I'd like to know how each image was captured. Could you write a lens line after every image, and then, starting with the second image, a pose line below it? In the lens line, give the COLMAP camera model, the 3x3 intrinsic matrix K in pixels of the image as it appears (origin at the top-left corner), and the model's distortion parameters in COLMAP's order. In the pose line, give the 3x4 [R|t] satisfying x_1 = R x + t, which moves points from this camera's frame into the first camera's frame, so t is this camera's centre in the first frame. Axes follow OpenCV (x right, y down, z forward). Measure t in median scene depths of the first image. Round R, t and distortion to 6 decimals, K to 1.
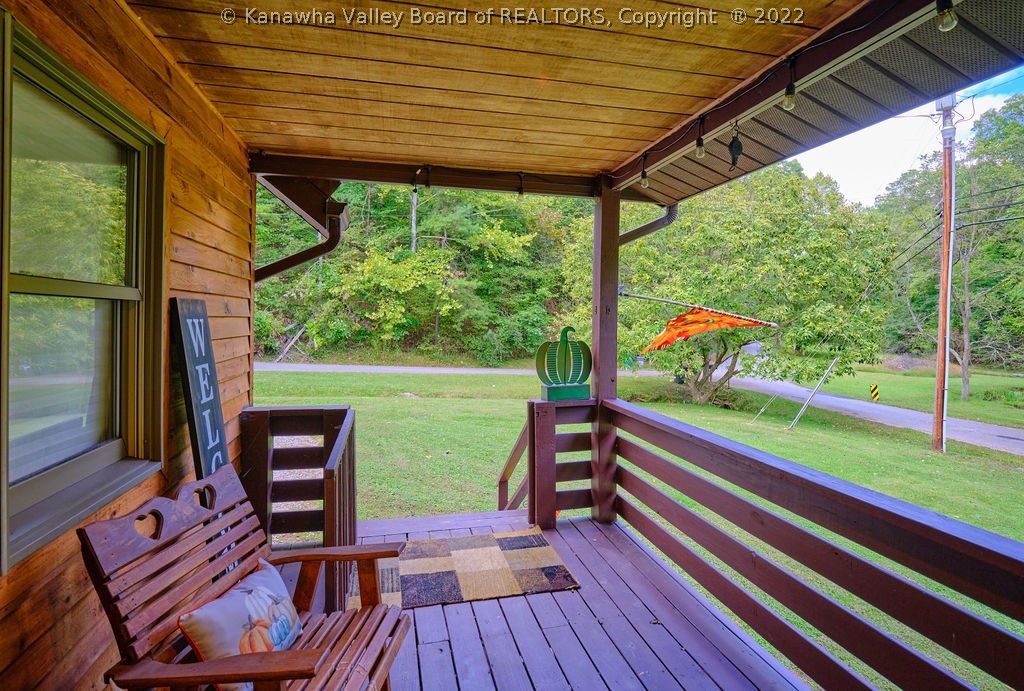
lens RADIAL K [[500.5, 0, 514.3], [0, 500.5, 320.1], [0, 0, 1]] dist [0.000029, -0.000022]
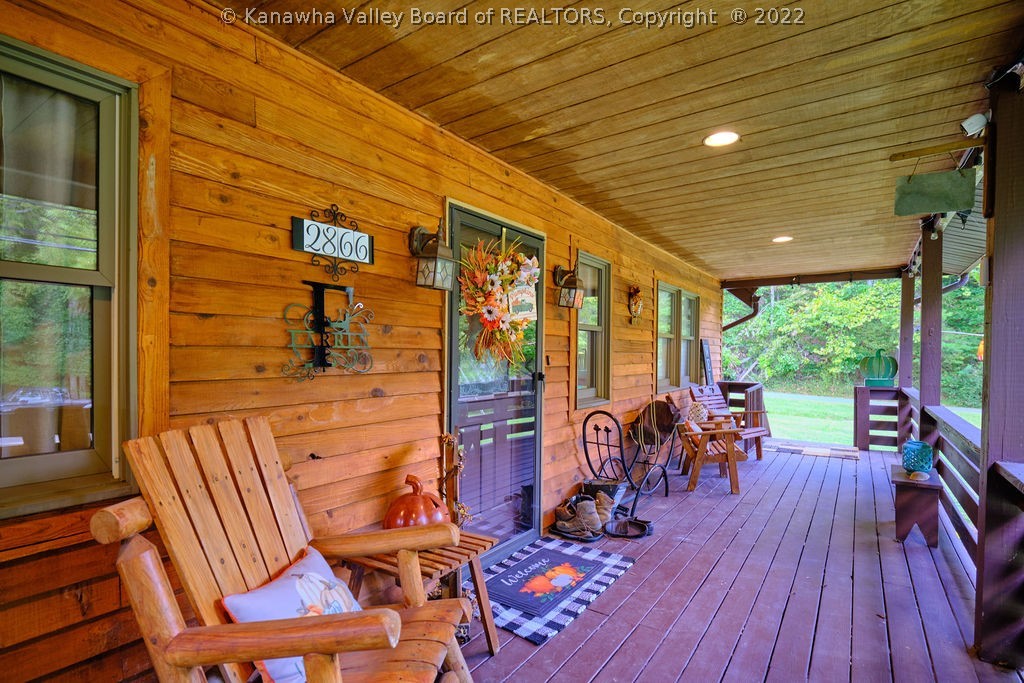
lens RADIAL K [[513.0, 0, 515.9], [0, 513.0, 359.8], [0, 0, 1]] dist [-0.002196, -0.000250]
pose [[0.662146, 0.004219, -0.749363, 0.112999], [-0.002020, 0.999991, 0.003846, 0.008854], [0.749372, -0.001033, 0.662148, -0.231468]]
